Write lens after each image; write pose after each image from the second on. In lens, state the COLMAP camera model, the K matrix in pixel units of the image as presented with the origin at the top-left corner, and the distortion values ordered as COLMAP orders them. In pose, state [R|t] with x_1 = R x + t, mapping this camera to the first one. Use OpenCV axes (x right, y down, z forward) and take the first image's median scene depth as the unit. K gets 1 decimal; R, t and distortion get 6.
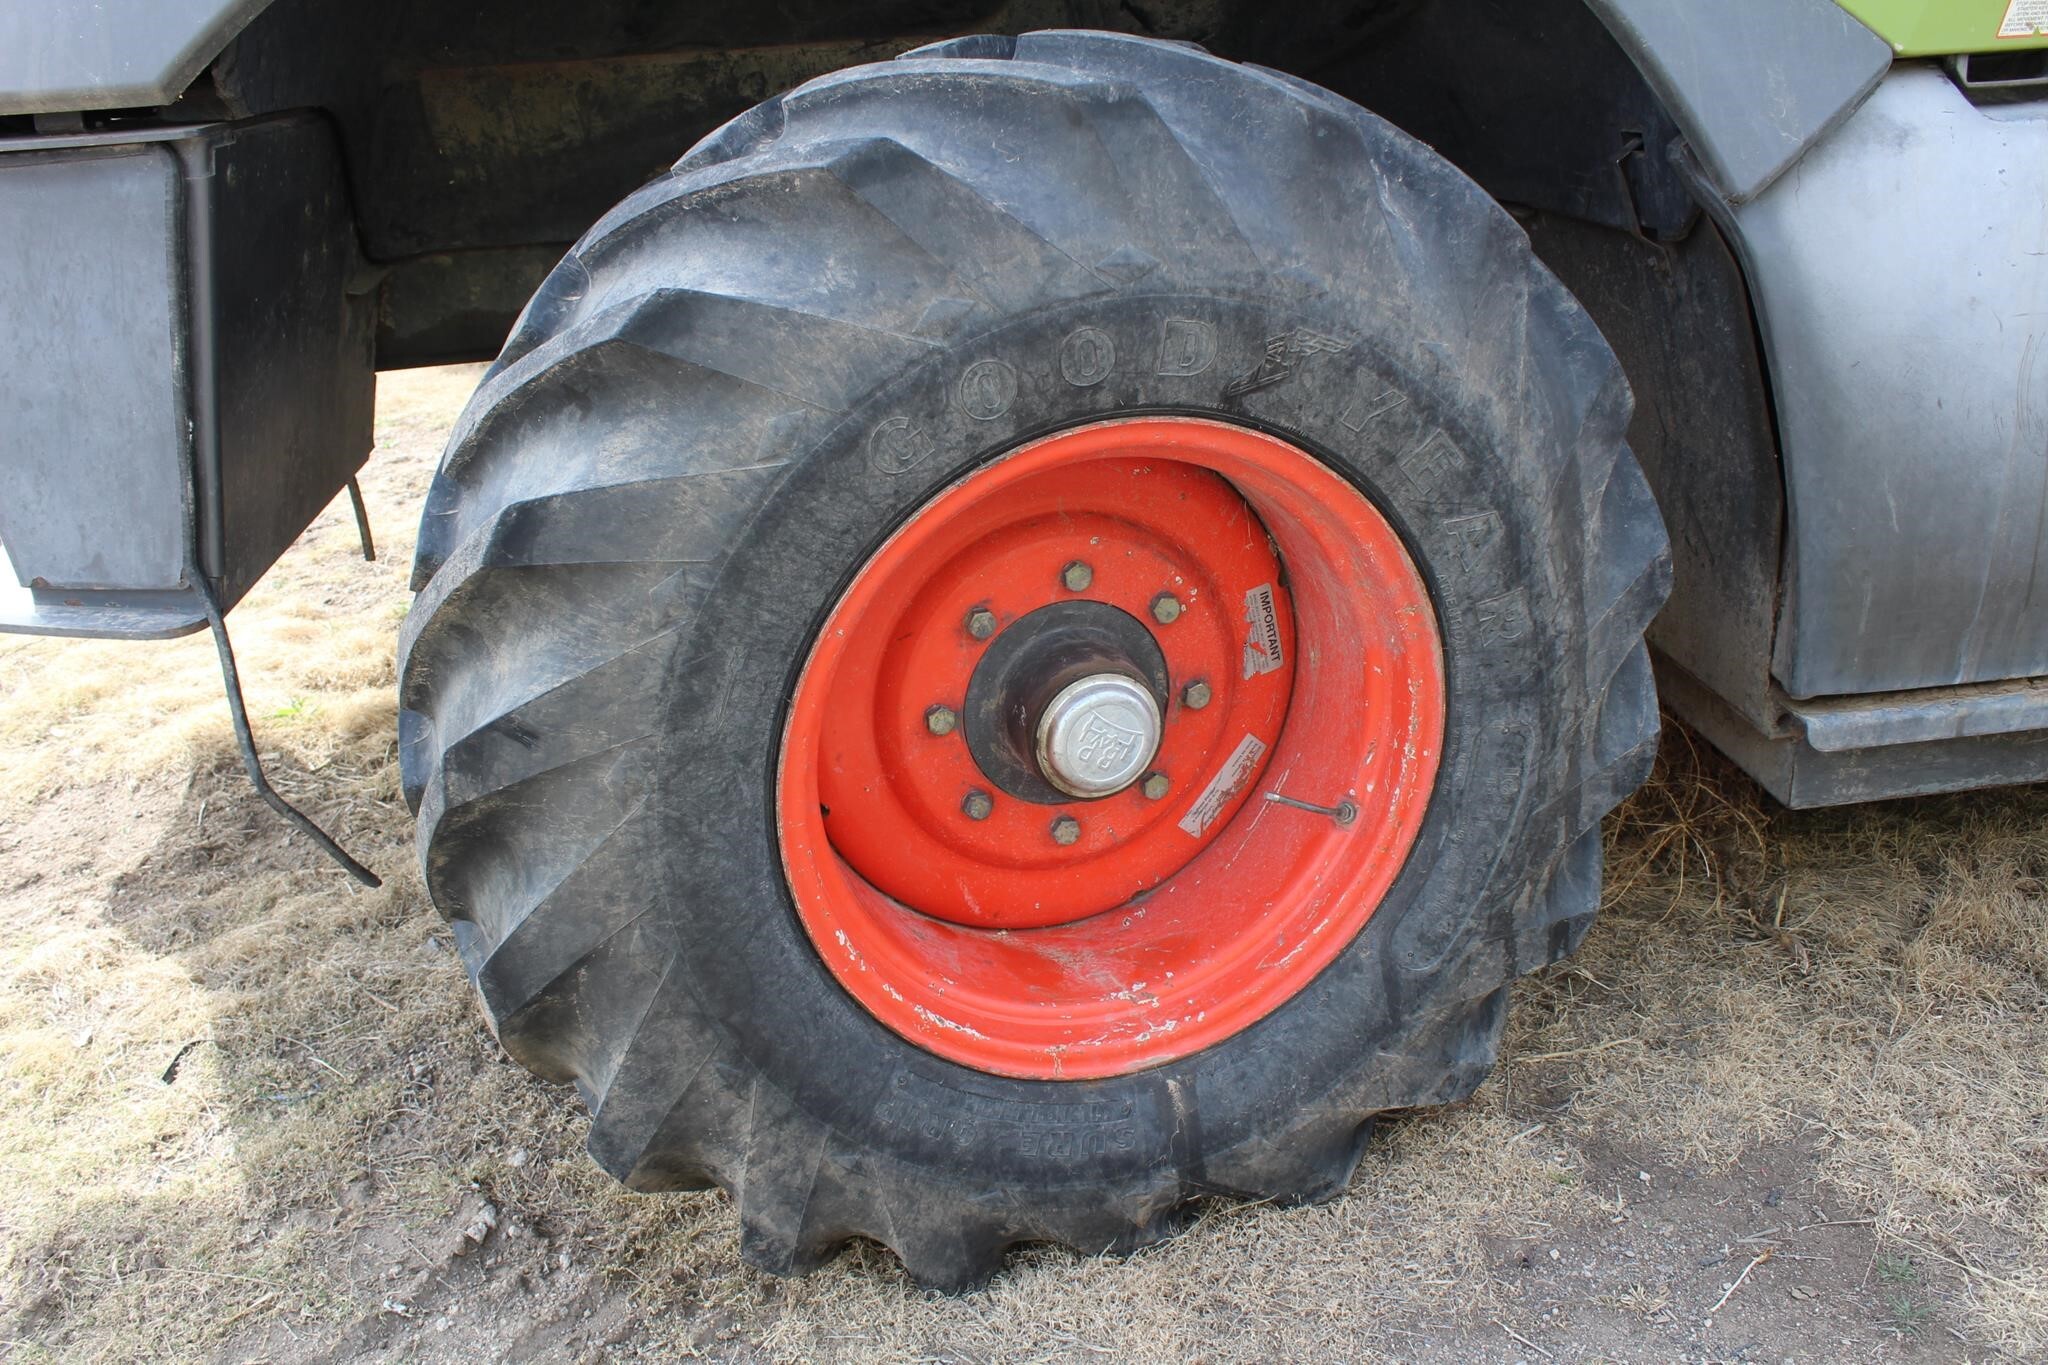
lens RADIAL K [[1730.4, 0, 1039.7], [0, 1730.4, 673.0], [0, 0, 1]] dist [-0.166276, 0.151589]
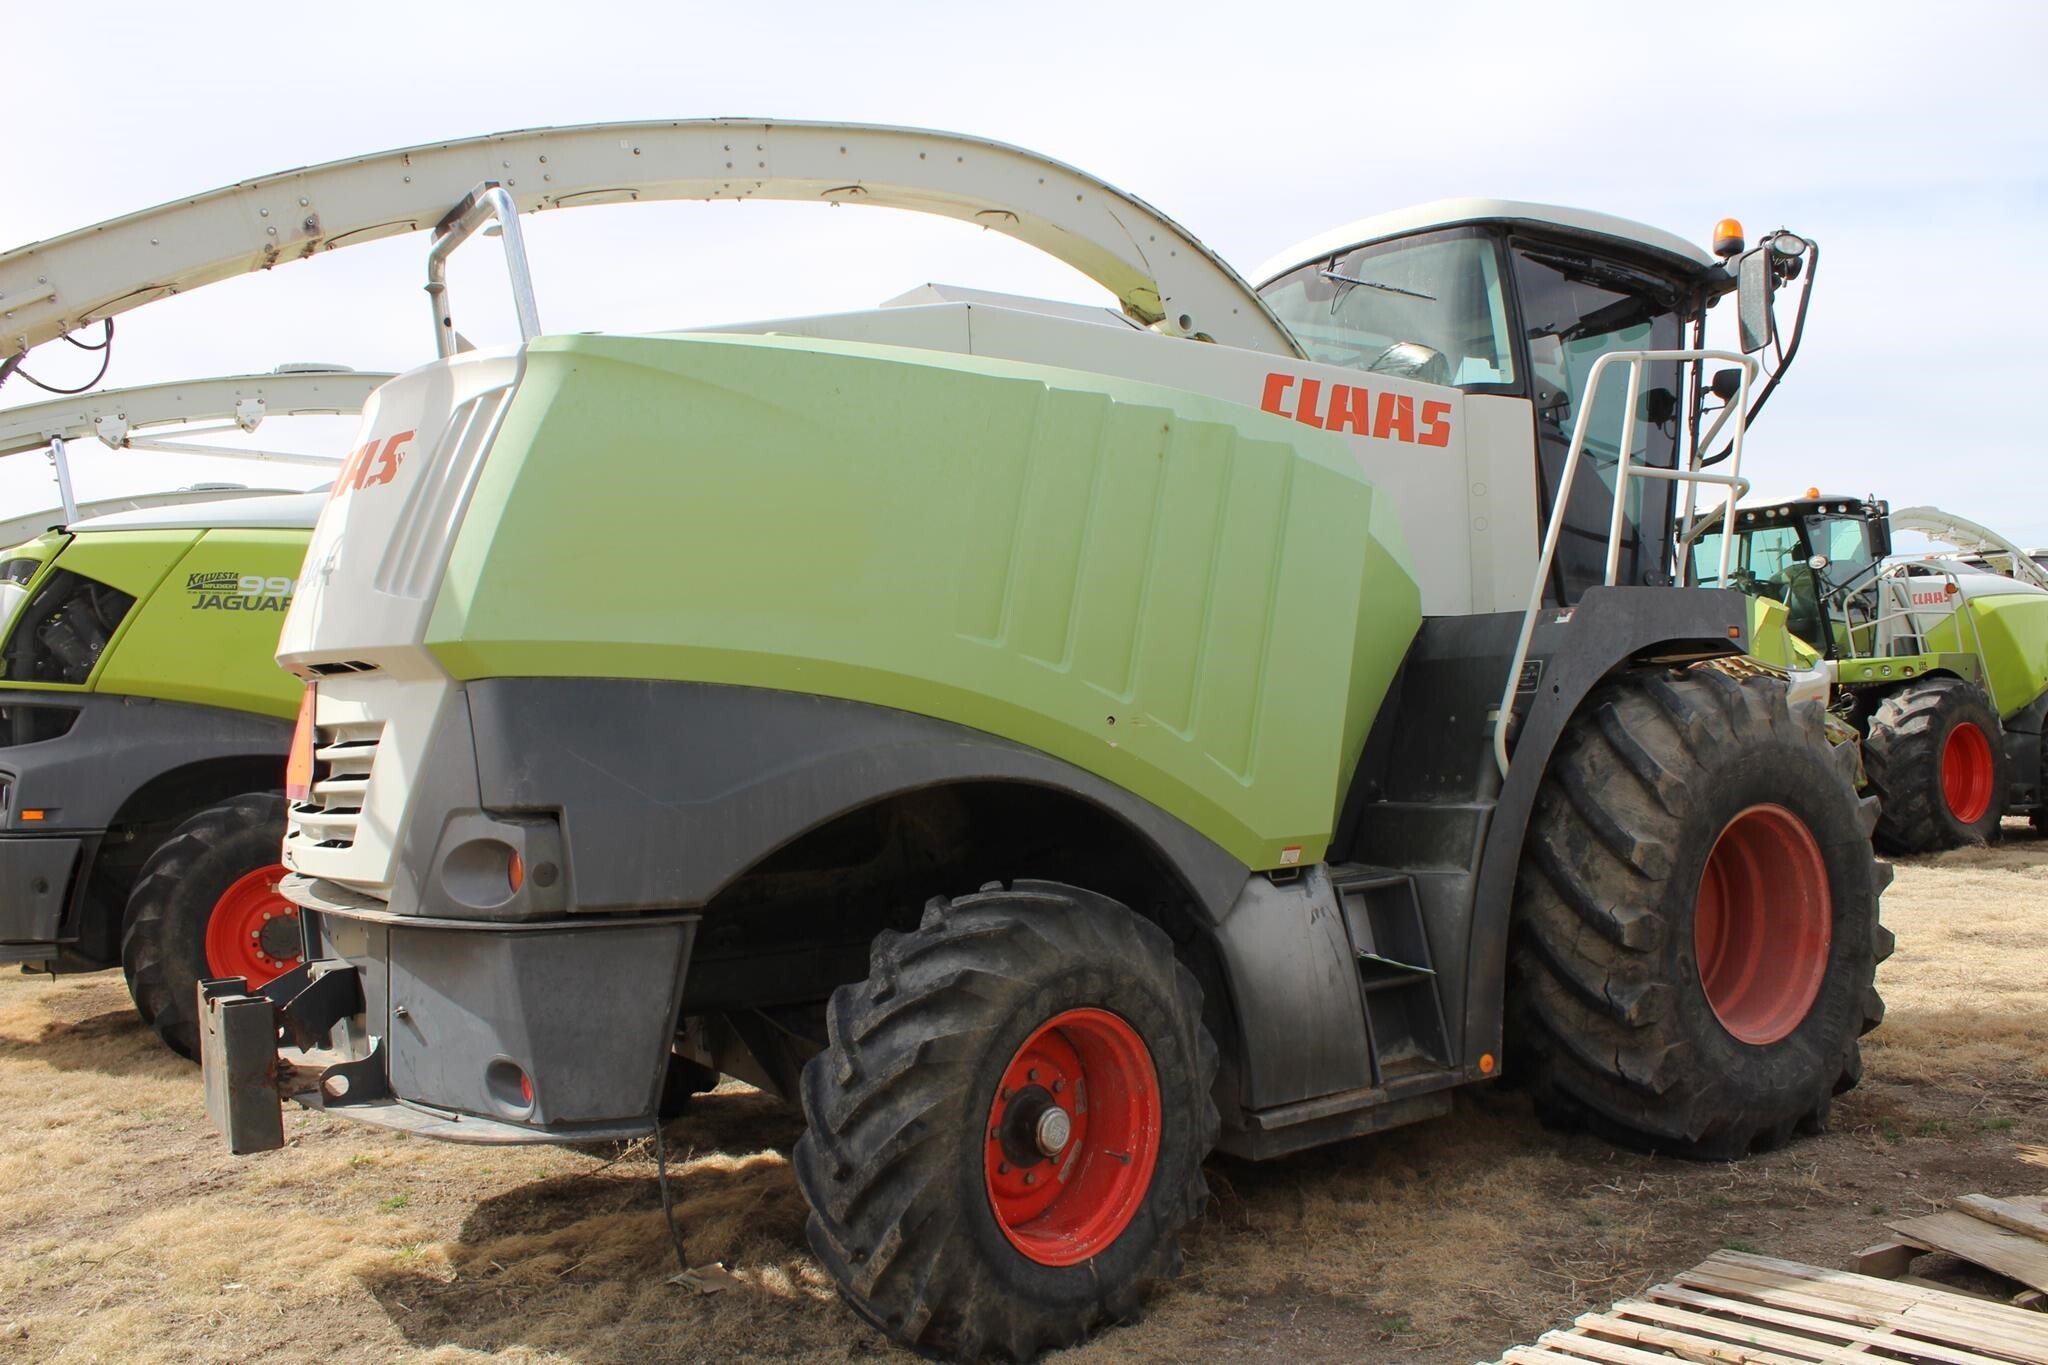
lens RADIAL K [[1730.4, 0, 1015.4], [0, 1730.4, 695.1], [0, 0, 1]] dist [-0.166276, 0.151589]
pose [[0.889915, 0.027802, 0.455279, -1.292669], [0.152732, 0.922358, -0.354864, 0.359326], [-0.429796, 0.385334, 0.816574, -1.460428]]
